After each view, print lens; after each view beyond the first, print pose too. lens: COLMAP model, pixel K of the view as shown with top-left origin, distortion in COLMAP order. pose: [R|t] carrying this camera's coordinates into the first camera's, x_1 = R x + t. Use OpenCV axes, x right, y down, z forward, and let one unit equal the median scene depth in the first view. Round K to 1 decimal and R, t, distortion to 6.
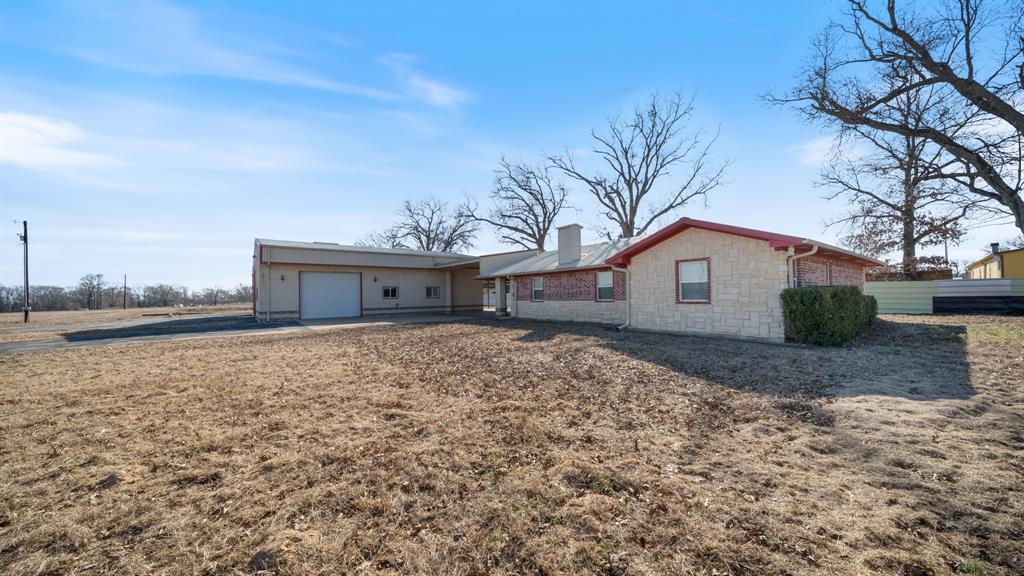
lens RADIAL K [[358.9, 0, 507.9], [0, 358.9, 294.4], [0, 0, 1]] dist [-0.000334, 0.000124]
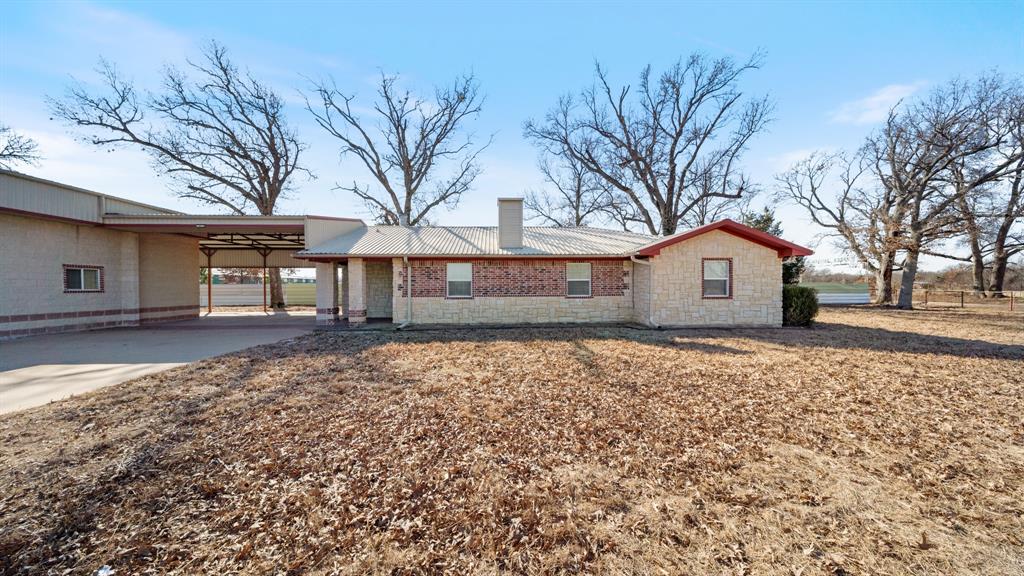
lens RADIAL K [[358.9, 0, 511.2], [0, 358.9, 289.1], [0, 0, 1]] dist [-0.000334, 0.000124]
pose [[0.553021, 0.011123, 0.833093, -0.473331], [-0.010075, 0.999927, -0.006663, 0.006485], [-0.833107, -0.004709, 0.553092, 0.582906]]
